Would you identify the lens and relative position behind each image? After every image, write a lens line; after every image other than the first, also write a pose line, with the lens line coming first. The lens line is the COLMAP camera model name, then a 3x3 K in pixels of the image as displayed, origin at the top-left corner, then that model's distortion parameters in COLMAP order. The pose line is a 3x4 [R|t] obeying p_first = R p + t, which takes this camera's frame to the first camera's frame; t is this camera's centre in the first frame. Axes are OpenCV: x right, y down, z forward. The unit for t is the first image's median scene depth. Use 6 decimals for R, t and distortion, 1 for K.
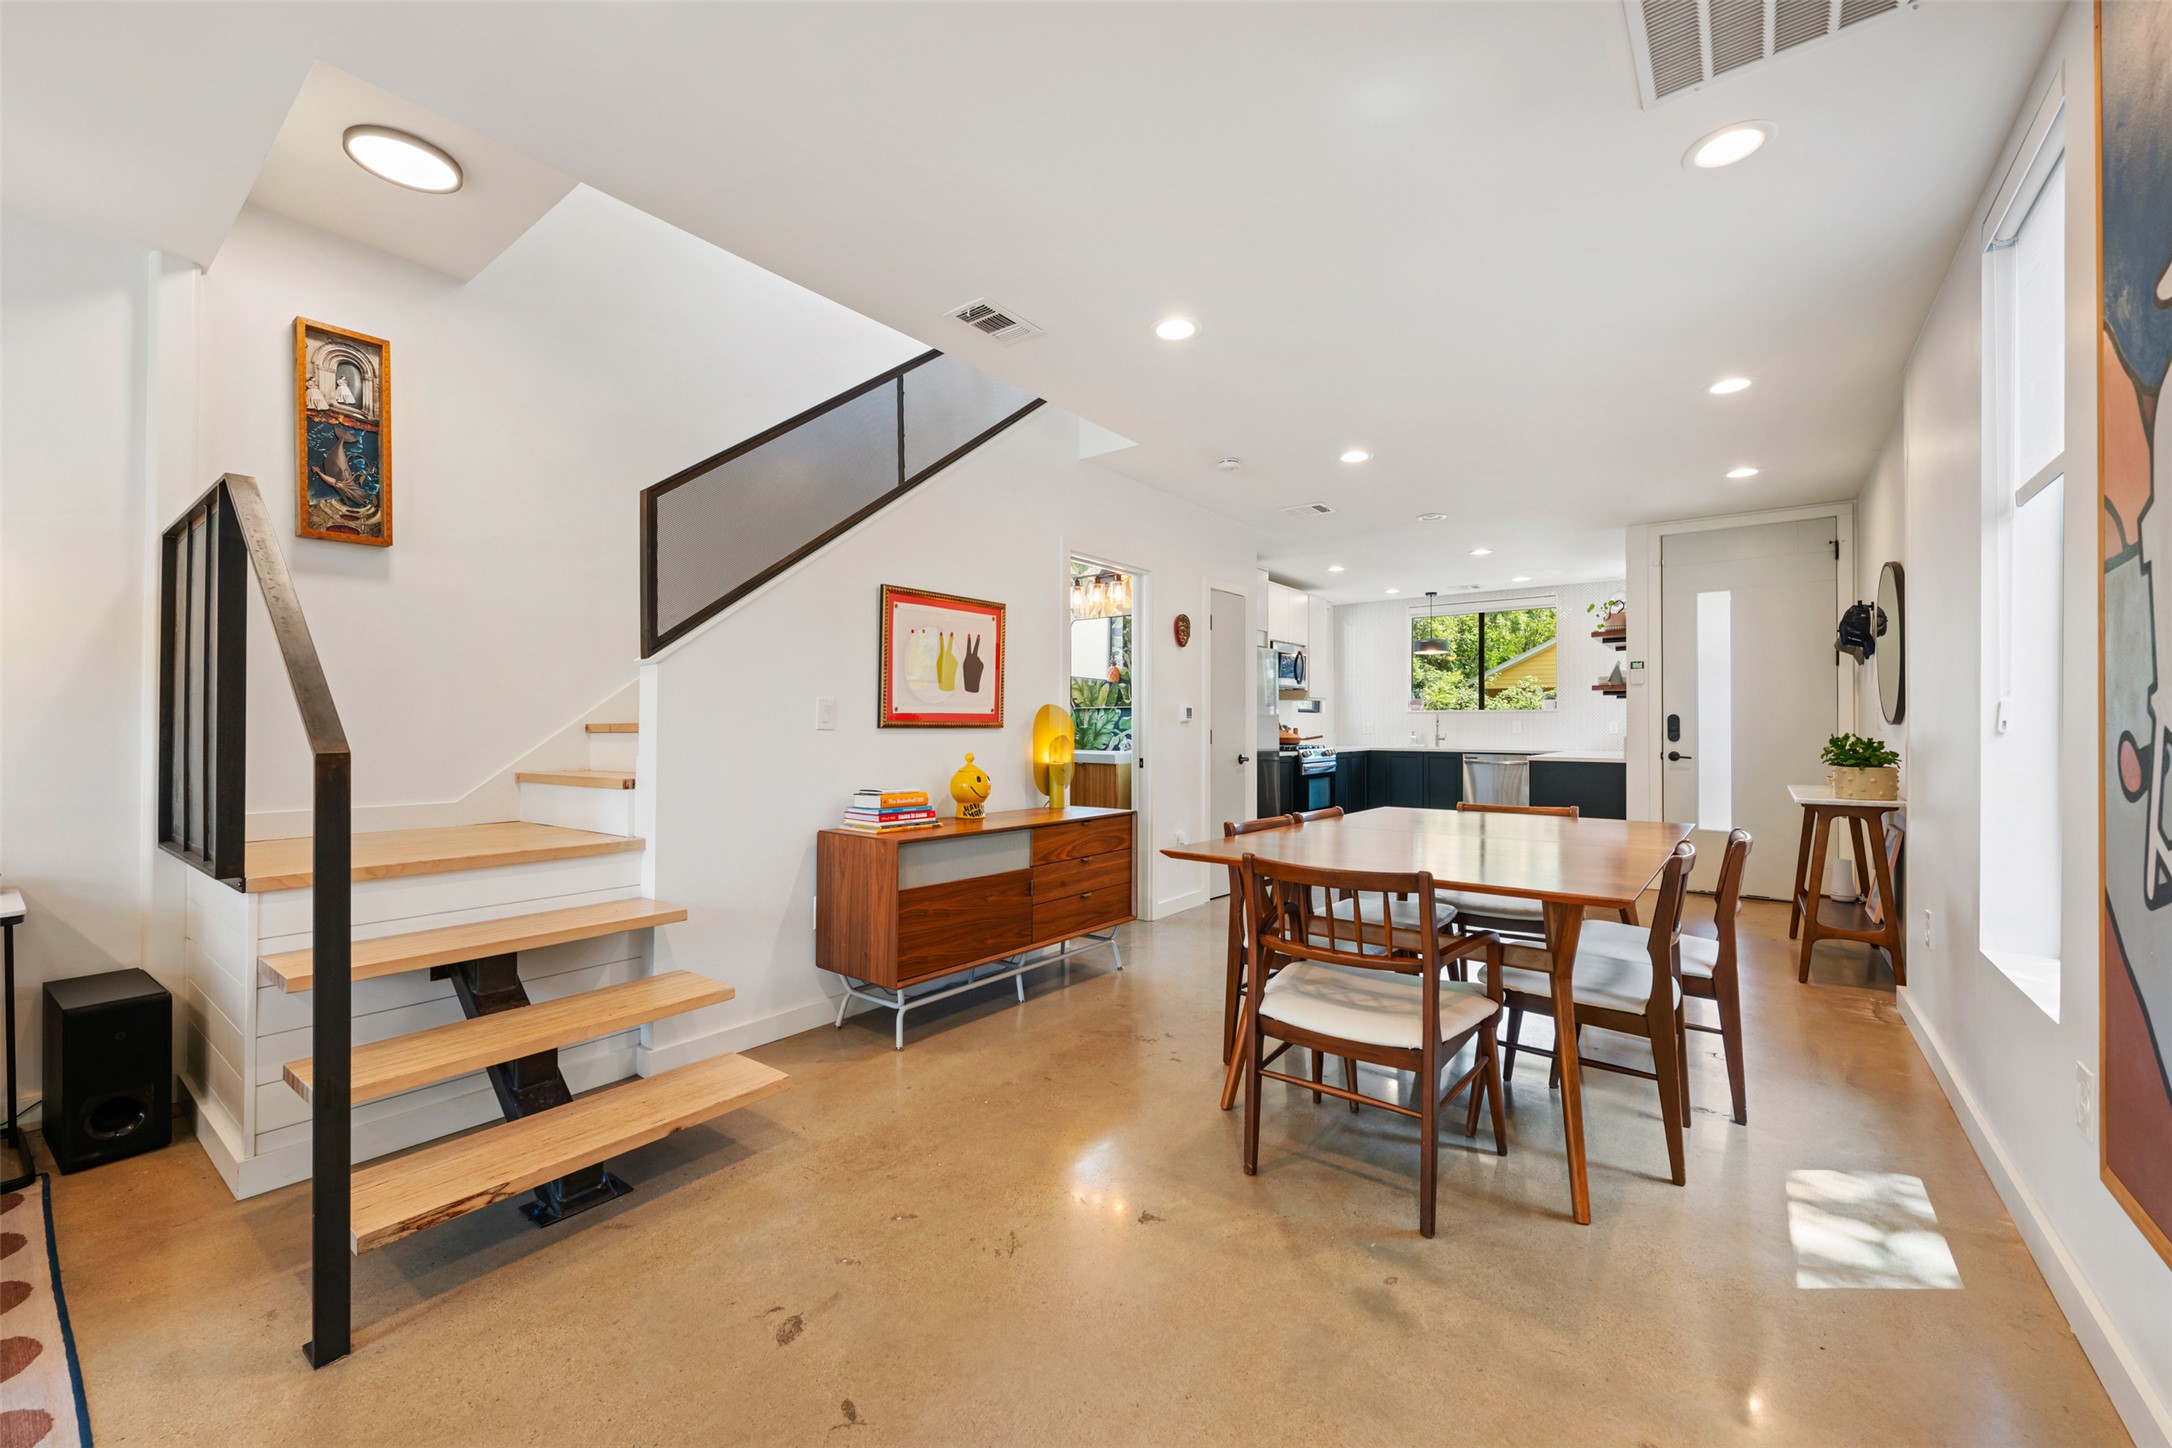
lens RADIAL K [[860.4, 0, 1084.9], [0, 860.4, 717.4], [0, 0, 1]] dist [-0.000118, -0.000266]
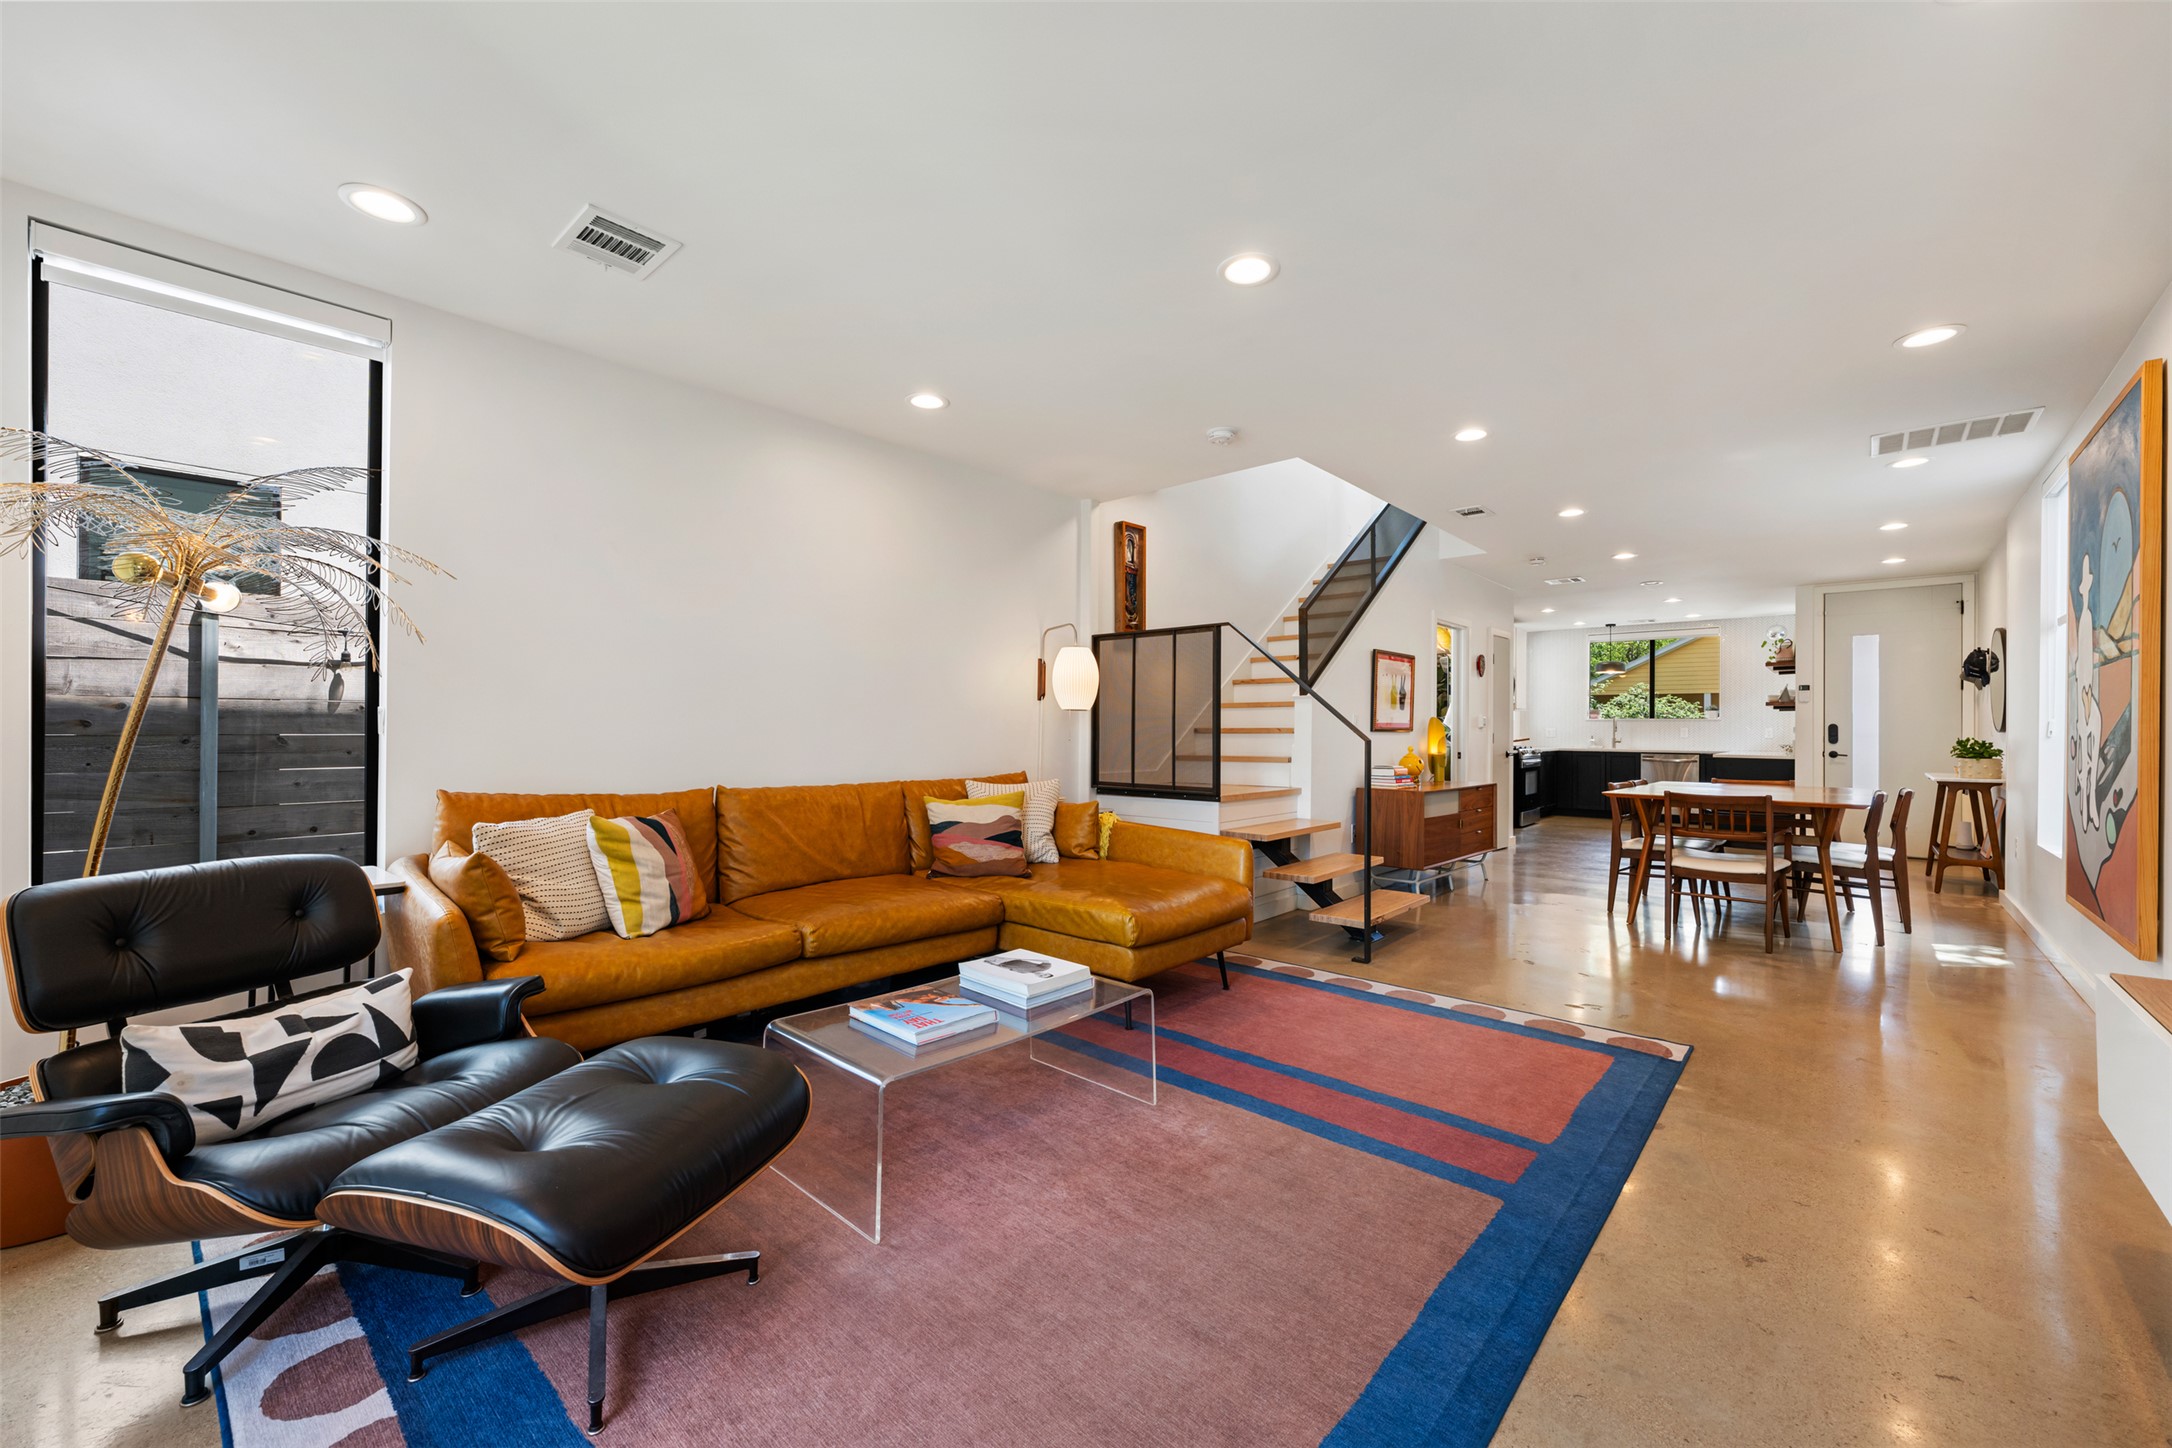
lens RADIAL K [[860.4, 0, 1082.1], [0, 860.4, 722.3], [0, 0, 1]] dist [-0.000118, -0.000266]
pose [[0.997011, 0.004032, -0.077150, -0.634667], [-0.003846, 0.999989, 0.002563, -0.007770], [0.077160, -0.002259, 0.997016, -0.723126]]
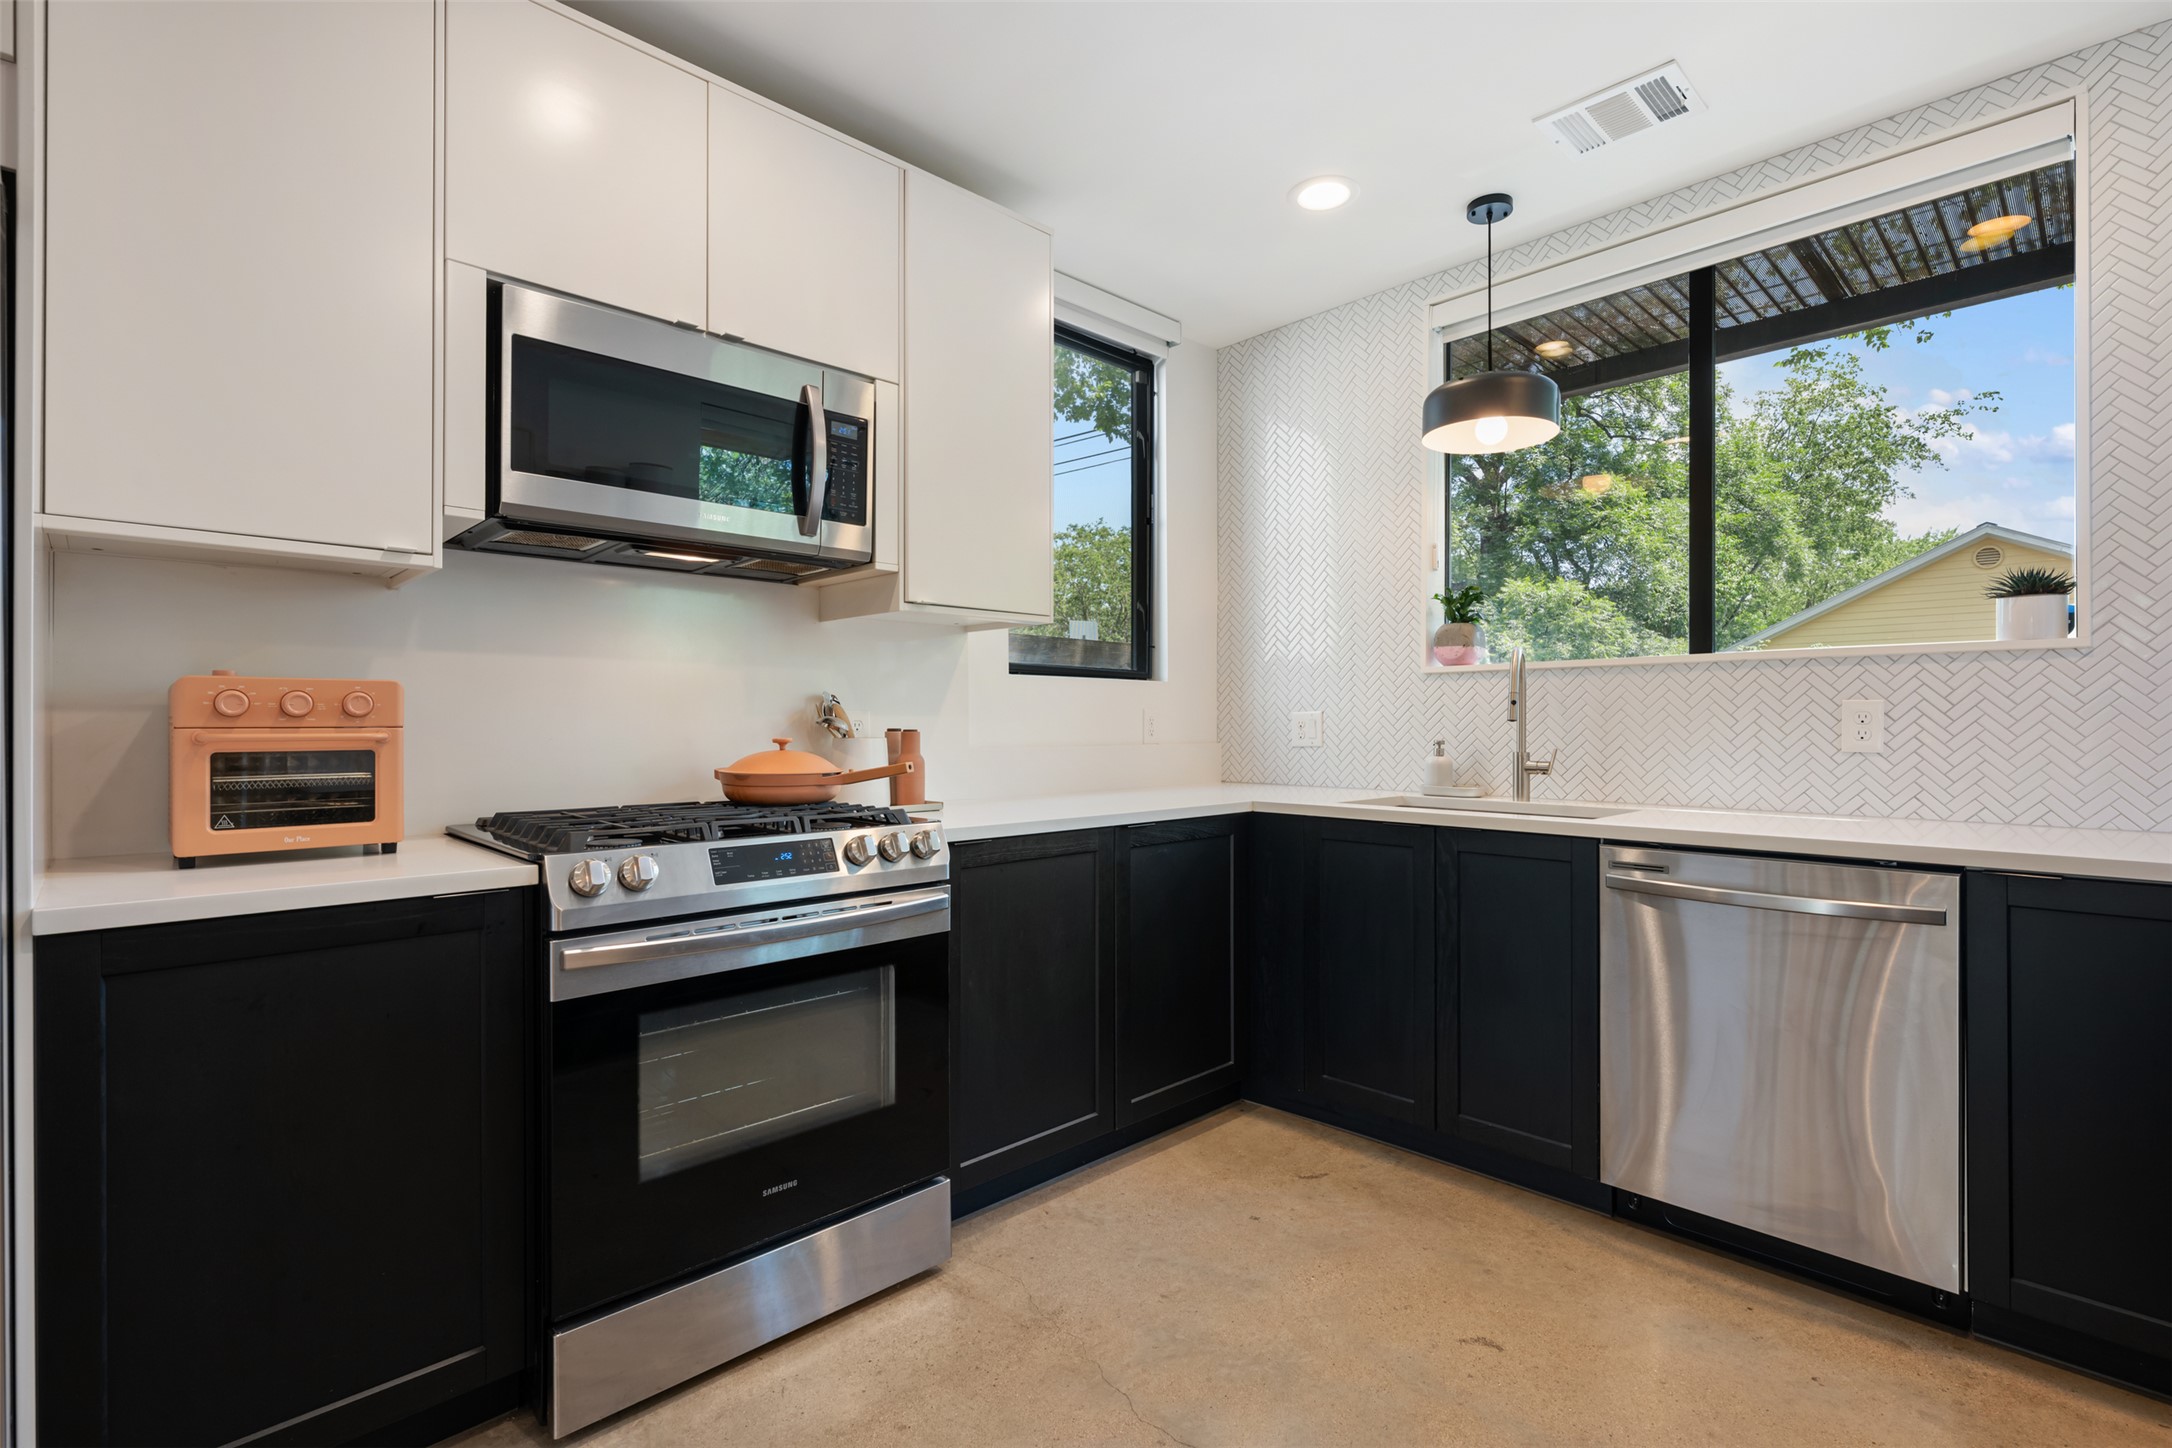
lens RADIAL K [[998.3, 0, 1088.3], [0, 998.3, 722.6], [0, 0, 1]] dist [-0.001525, -0.000518]
pose [[0.989103, -0.002402, -0.147206, 0.788264], [0.003597, 0.999963, 0.007851, 0.018909], [0.147182, -0.008295, 0.989075, 1.654015]]
